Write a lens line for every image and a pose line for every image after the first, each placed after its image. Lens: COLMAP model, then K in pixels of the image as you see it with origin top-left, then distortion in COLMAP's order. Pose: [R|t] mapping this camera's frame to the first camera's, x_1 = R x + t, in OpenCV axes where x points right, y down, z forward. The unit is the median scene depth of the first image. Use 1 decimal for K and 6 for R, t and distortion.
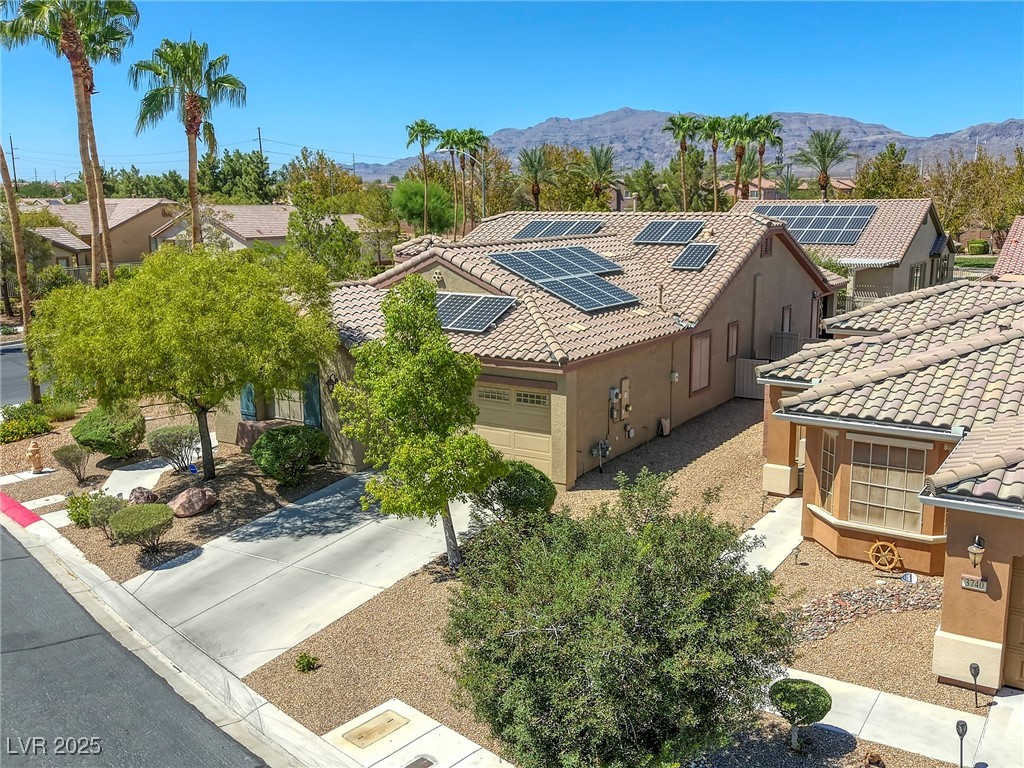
lens RADIAL K [[943.6, 0, 563.6], [0, 943.6, 383.4], [0, 0, 1]] dist [0.100672, -0.155767]
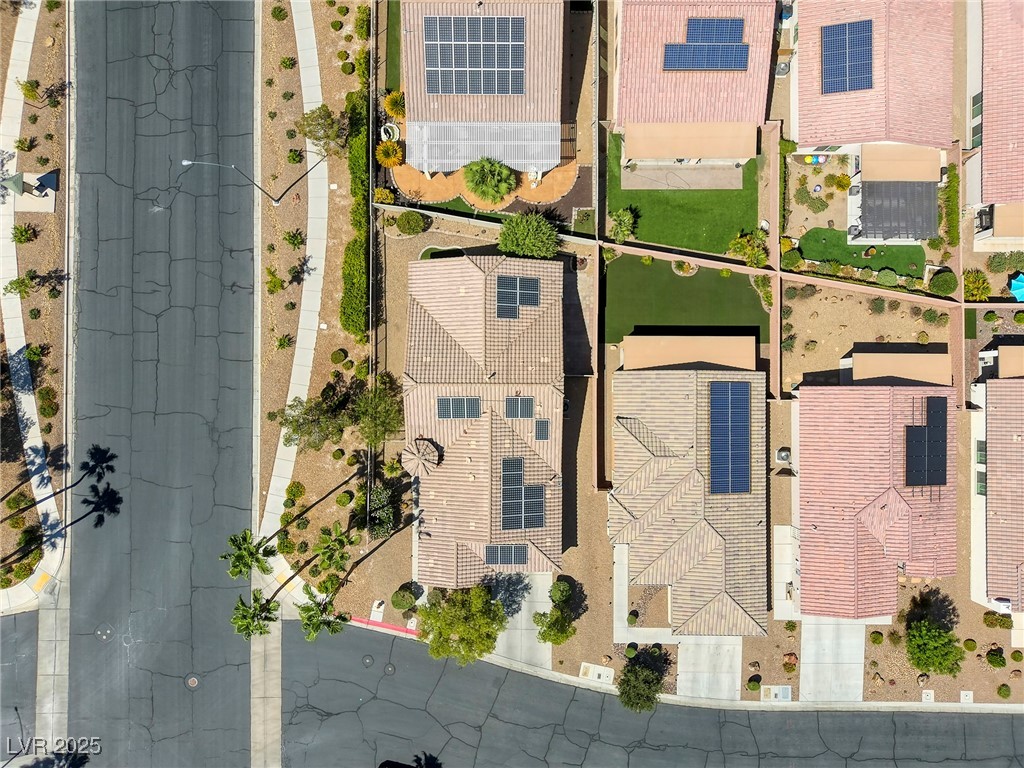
lens RADIAL K [[767.5, 0, 512.0], [0, 767.5, 384.0], [0, 0, 1]] dist [0.097380, -0.157839]
pose [[0.858499, -0.512656, 0.012793, 0.155266], [0.095199, 0.183834, 0.978336, -2.847983], [-0.503902, -0.838683, 0.206626, 1.059987]]
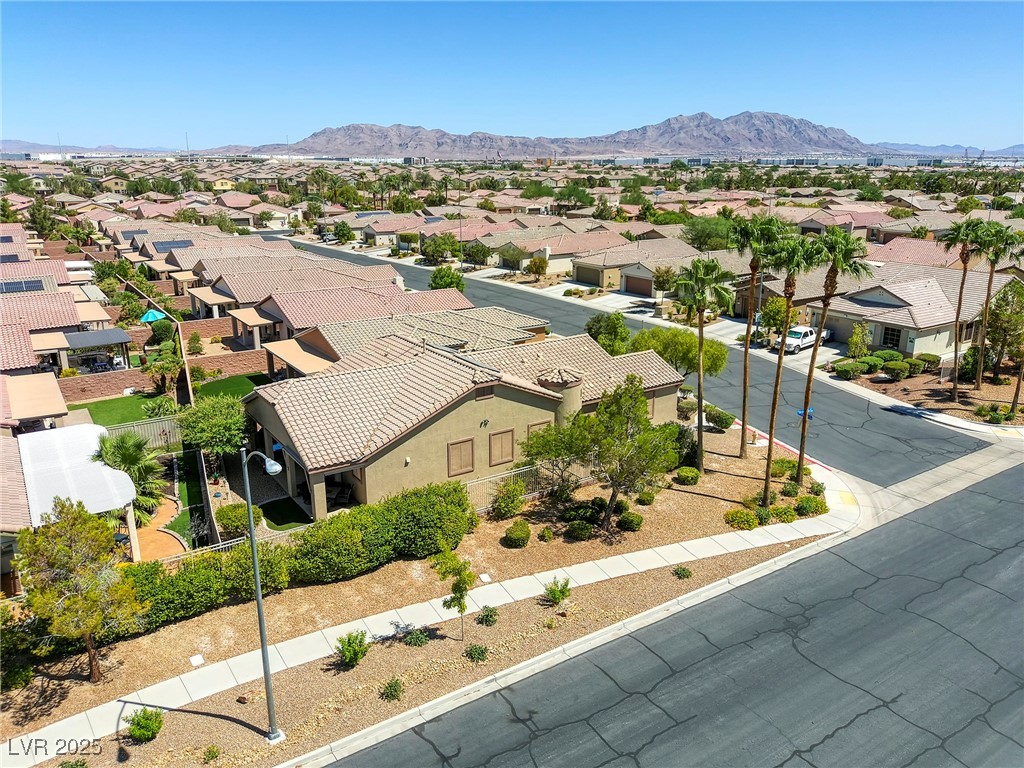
lens RADIAL K [[767.5, 0, 512.0], [0, 767.5, 384.0], [0, 0, 1]] dist [0.097380, -0.157839]
pose [[-0.904797, -0.117051, 0.409440, -0.929570], [0.086426, 0.890998, 0.445706, -1.104255], [-0.416980, 0.438659, -0.796056, 3.222143]]
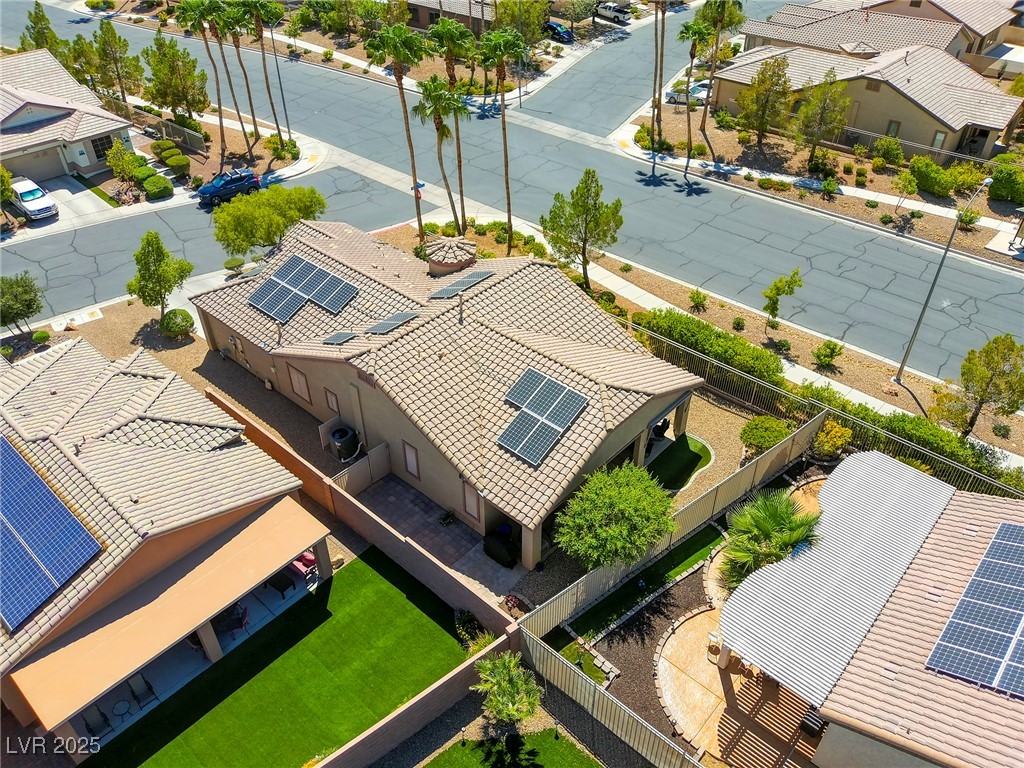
lens RADIAL K [[767.5, 0, 512.0], [0, 767.5, 384.0], [0, 0, 1]] dist [0.097380, -0.157839]
pose [[-0.191149, 0.607055, -0.771328, 1.433972], [-0.184472, 0.749597, 0.635668, -1.212122], [0.964071, 0.263796, -0.031300, 1.849622]]
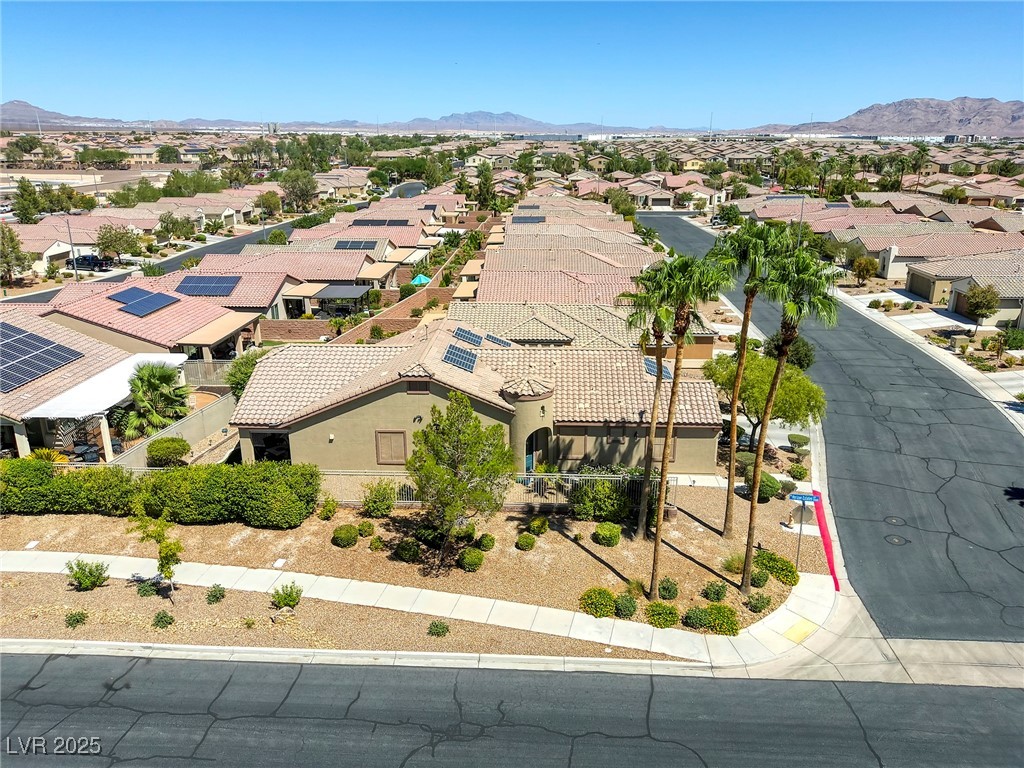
lens RADIAL K [[767.5, 0, 512.0], [0, 767.5, 384.0], [0, 0, 1]] dist [0.097380, -0.157839]
pose [[-0.472036, -0.264791, 0.840873, -1.715726], [0.176654, 0.906070, 0.384489, -0.922540], [-0.863699, 0.330036, -0.380921, 2.276826]]
